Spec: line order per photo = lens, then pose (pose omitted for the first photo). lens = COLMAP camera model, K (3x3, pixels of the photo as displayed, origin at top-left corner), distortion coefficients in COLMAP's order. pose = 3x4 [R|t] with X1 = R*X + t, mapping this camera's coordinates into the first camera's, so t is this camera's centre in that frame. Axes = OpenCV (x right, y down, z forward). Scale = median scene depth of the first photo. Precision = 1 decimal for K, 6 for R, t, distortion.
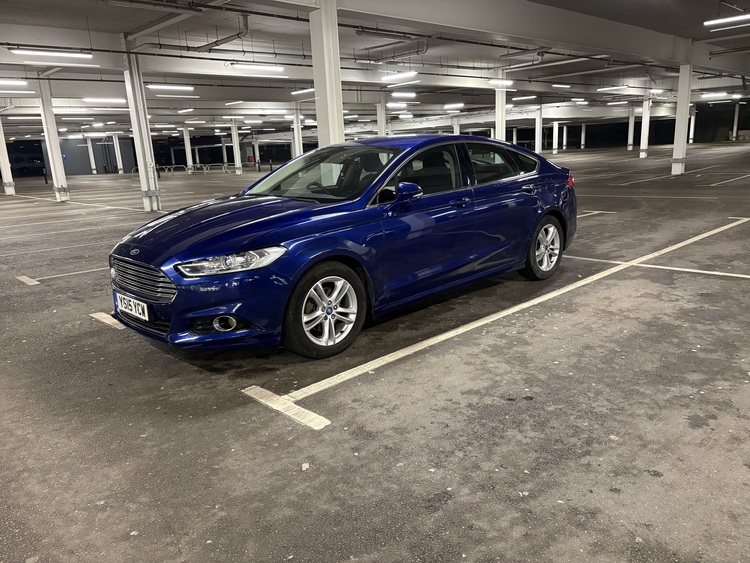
lens RADIAL K [[571.1, 0, 377.5], [0, 571.1, 280.8], [0, 0, 1]] dist [0.042350, -0.043337]
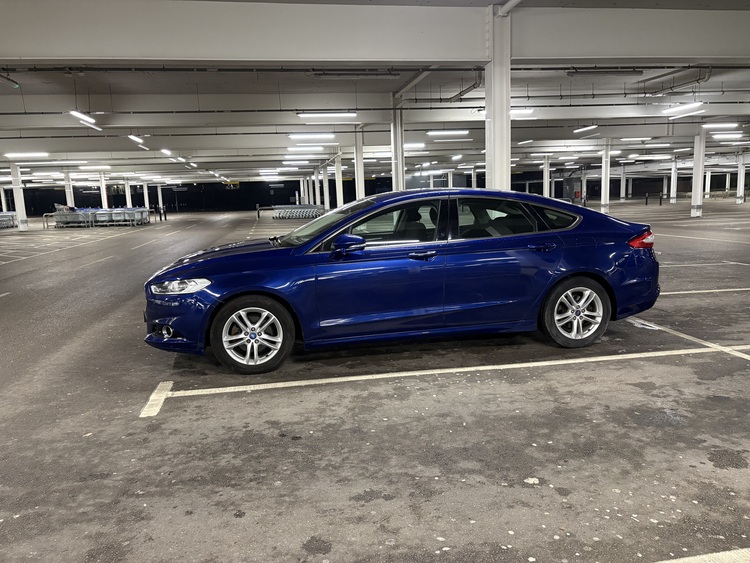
lens RADIAL K [[571.1, 0, 374.1], [0, 571.1, 279.9], [0, 0, 1]] dist [0.042350, -0.043337]
pose [[0.827351, 0.099692, -0.552767, 0.608060], [-0.131464, 0.991157, -0.018013, -0.059331], [0.546084, 0.087572, 0.833141, 0.091799]]
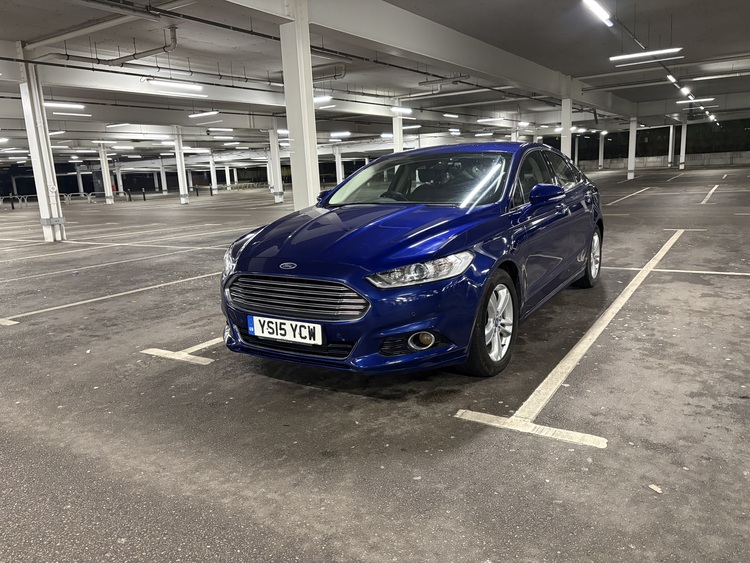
lens RADIAL K [[571.1, 0, 373.4], [0, 571.1, 280.4], [0, 0, 1]] dist [0.042350, -0.043337]
pose [[0.972545, -0.043752, 0.228565, -0.373452], [0.055393, 0.997461, -0.044760, 0.012137], [-0.226026, 0.056192, 0.972499, 0.116295]]
